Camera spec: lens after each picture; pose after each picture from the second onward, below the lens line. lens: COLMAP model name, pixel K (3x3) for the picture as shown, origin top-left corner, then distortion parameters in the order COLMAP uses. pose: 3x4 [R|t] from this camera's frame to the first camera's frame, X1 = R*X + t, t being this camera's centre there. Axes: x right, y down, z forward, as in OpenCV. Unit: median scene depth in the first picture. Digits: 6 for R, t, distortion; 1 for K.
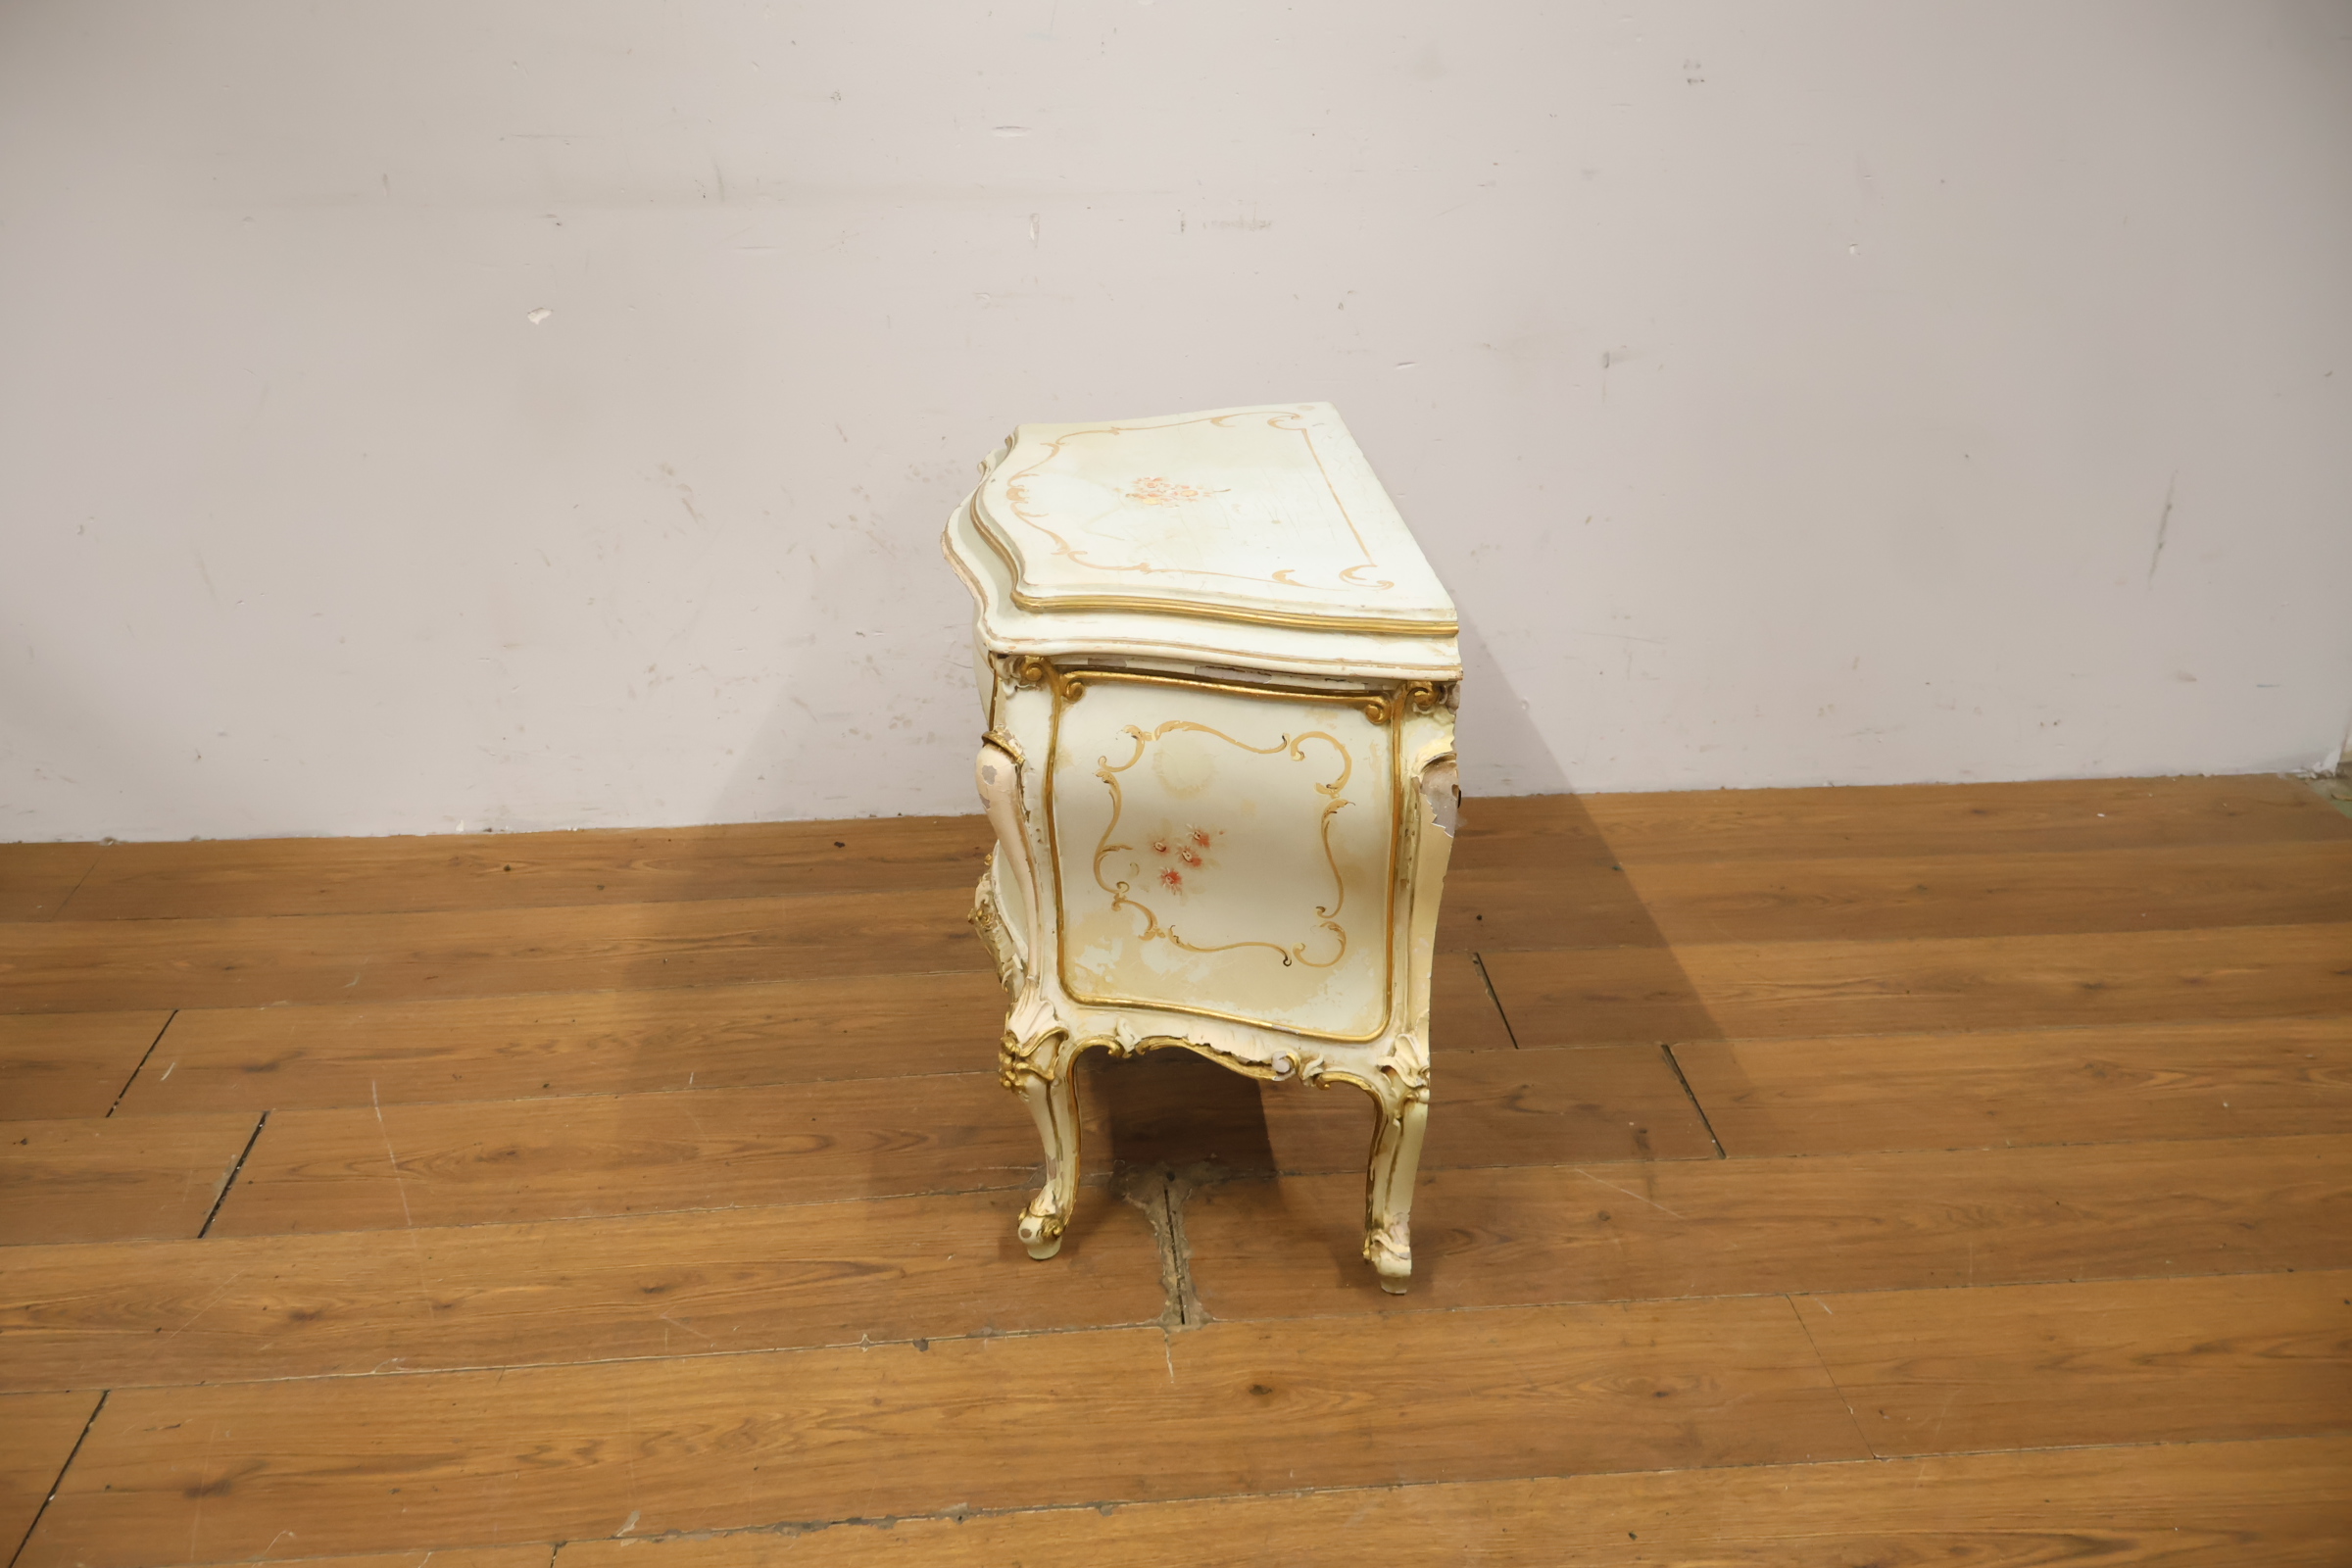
lens RADIAL K [[2029.5, 0, 1177.7], [0, 2029.5, 780.8], [0, 0, 1]] dist [-0.003256, 0.005781]
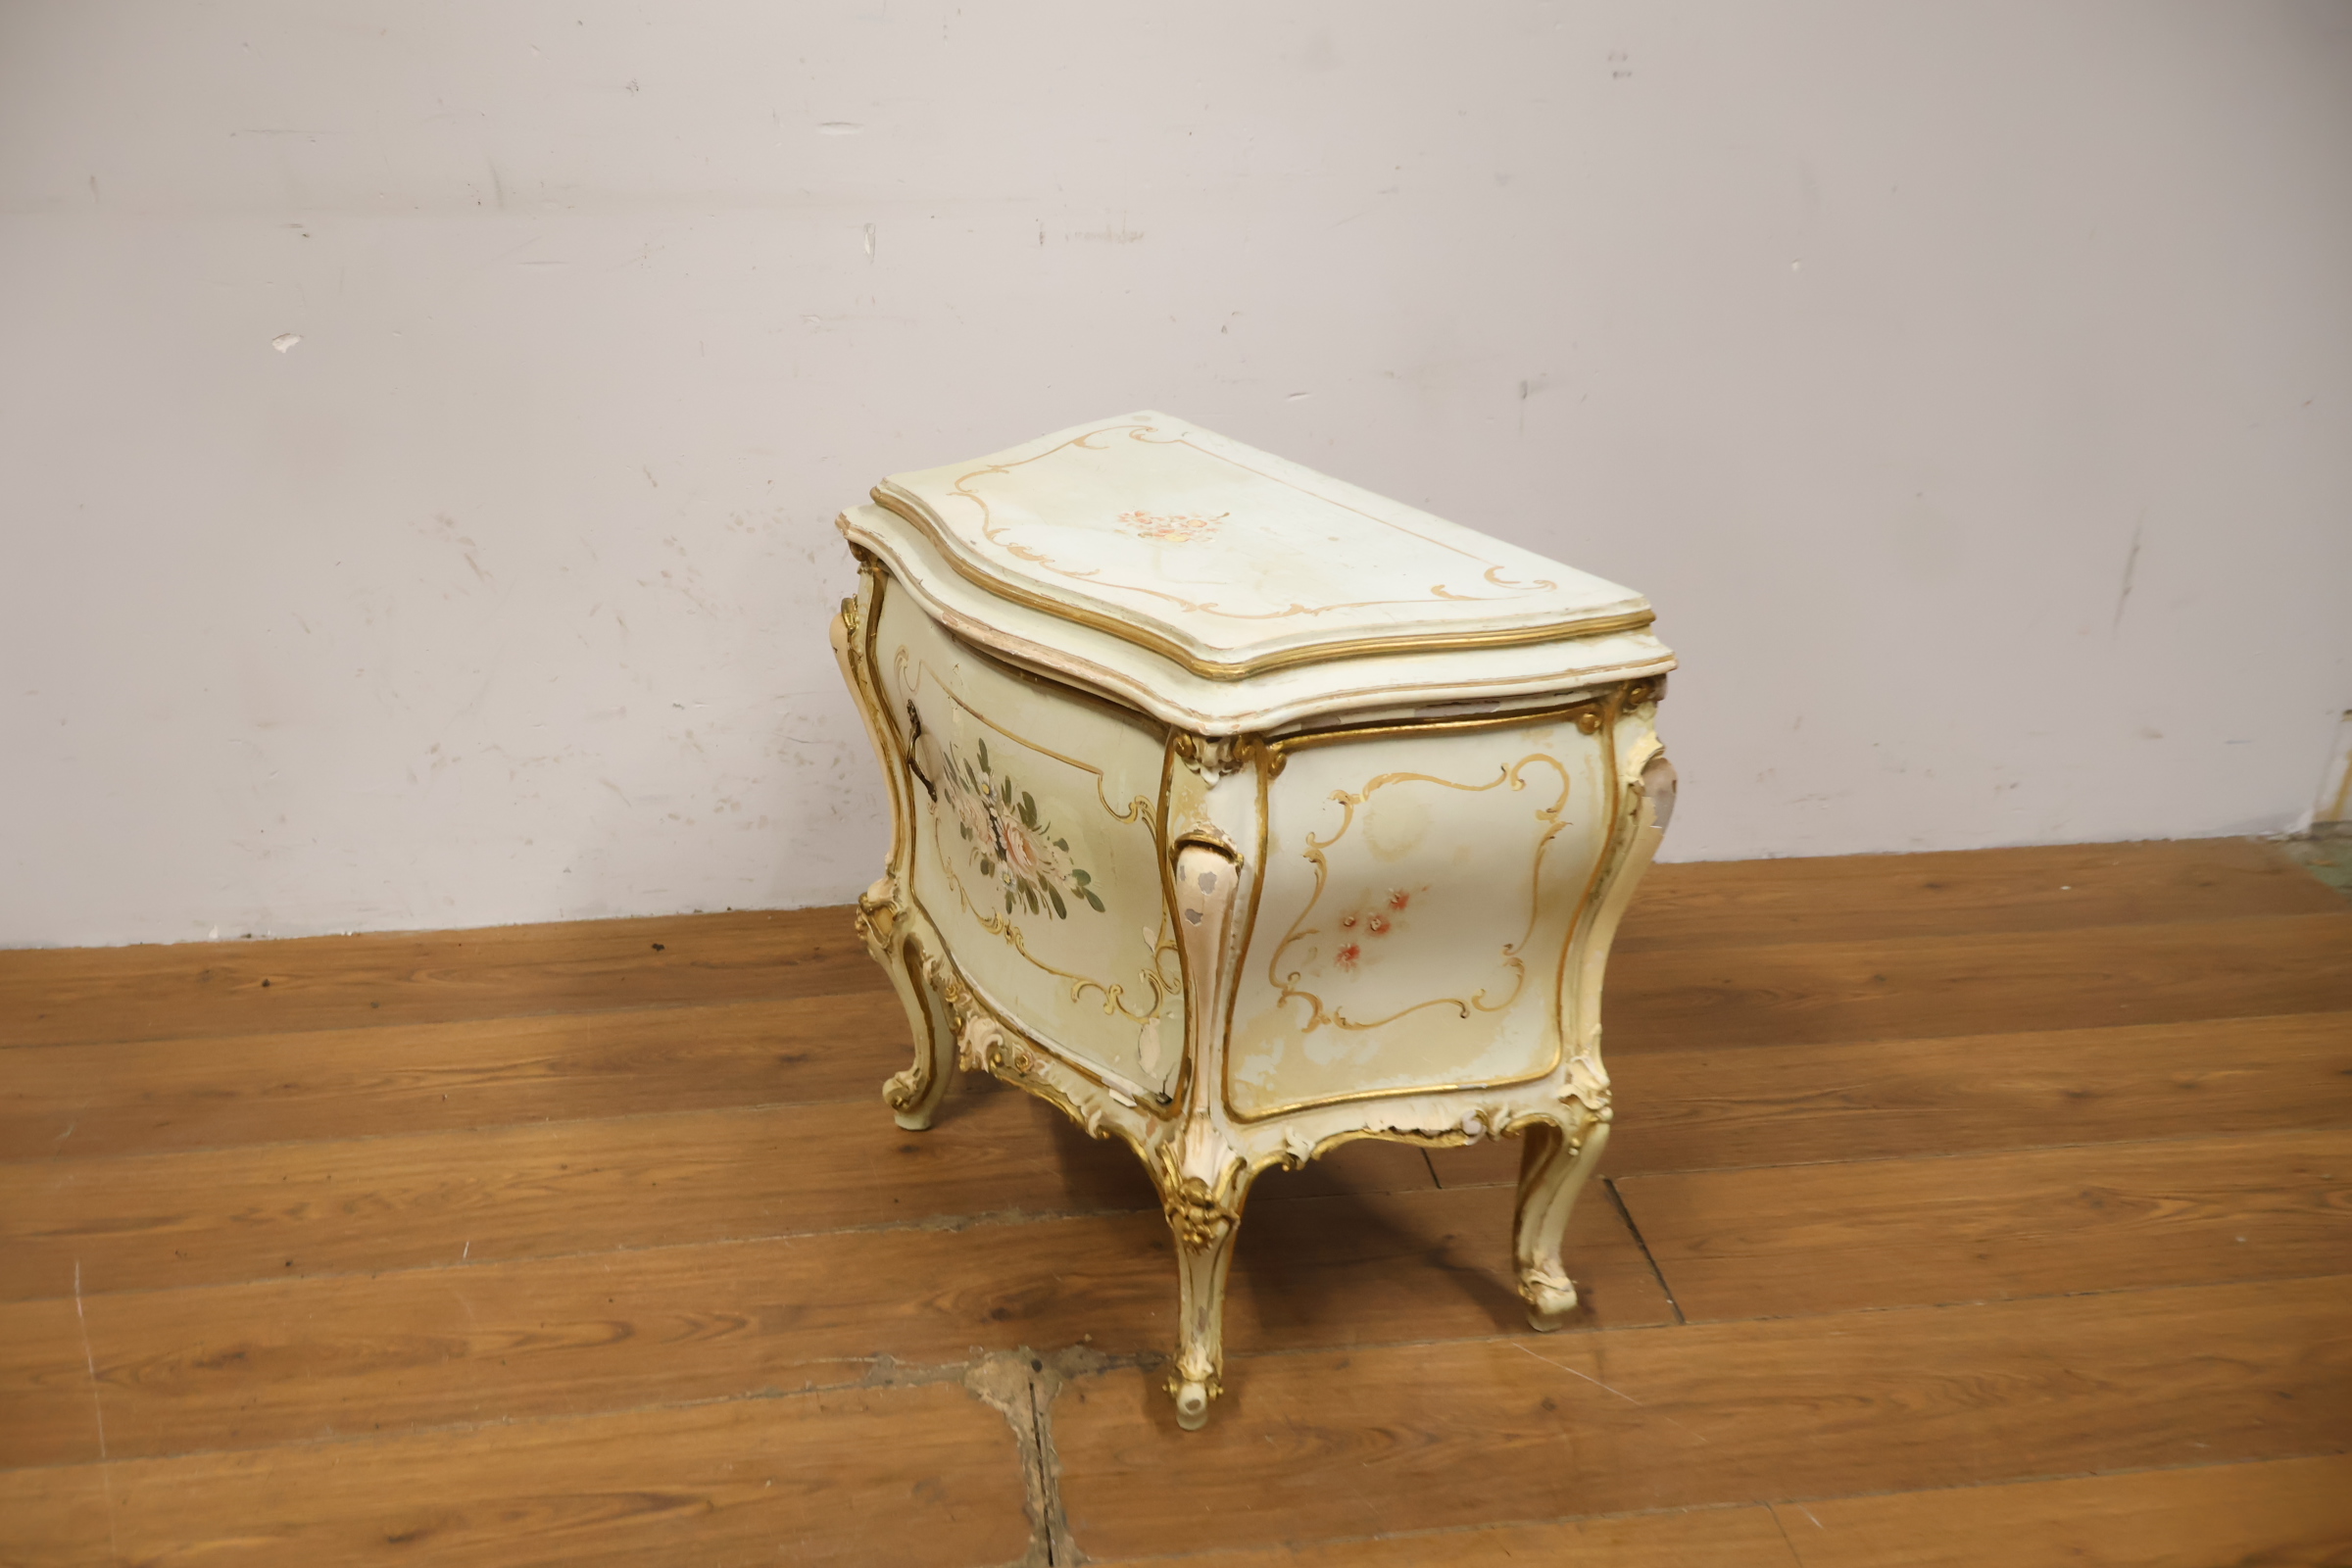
lens RADIAL K [[2029.5, 0, 1169.9], [0, 2029.5, 783.3], [0, 0, 1]] dist [-0.003256, 0.005781]
pose [[0.998541, -0.012337, 0.052567, 0.010483], [0.012627, 0.999907, -0.005182, -0.041666], [-0.052498, 0.005838, 0.998604, 0.156540]]
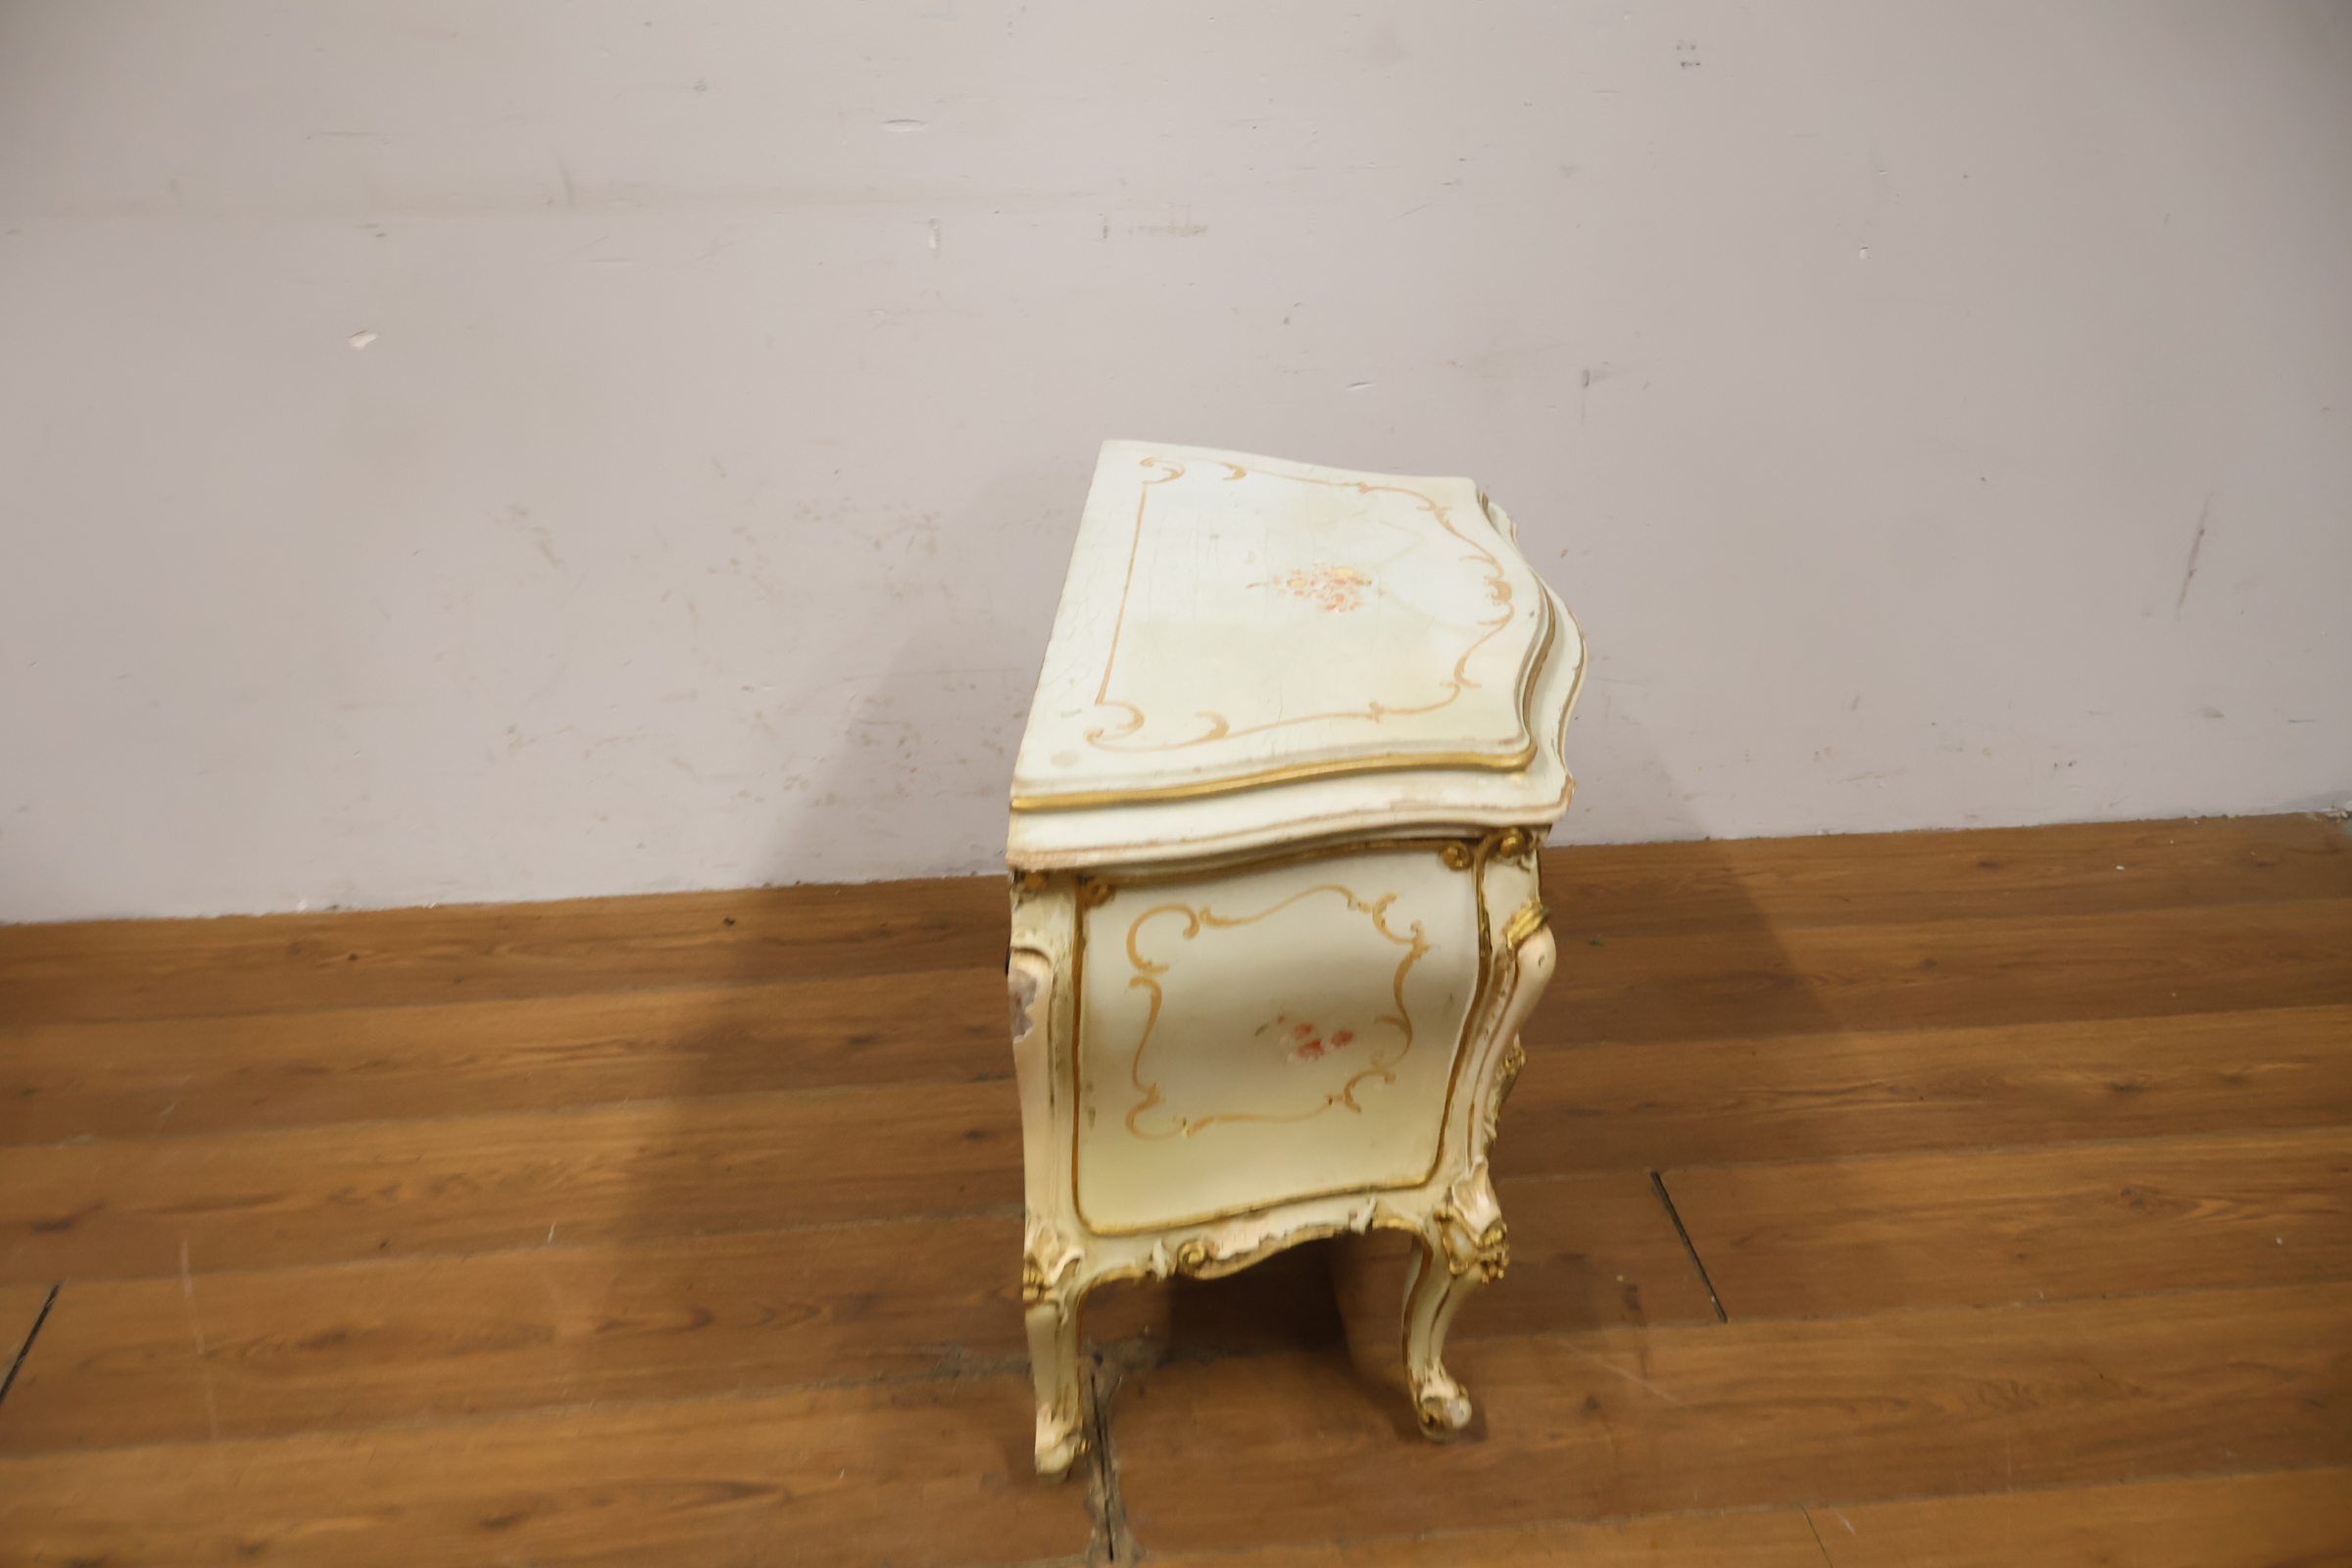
lens RADIAL K [[2029.5, 0, 1174.3], [0, 2029.5, 782.6], [0, 0, 1]] dist [-0.003256, 0.005781]
pose [[0.999643, -0.008873, 0.025214, 0.009614], [0.007594, 0.998702, 0.050370, -0.096987], [-0.025628, -0.050160, 0.998412, 0.139250]]
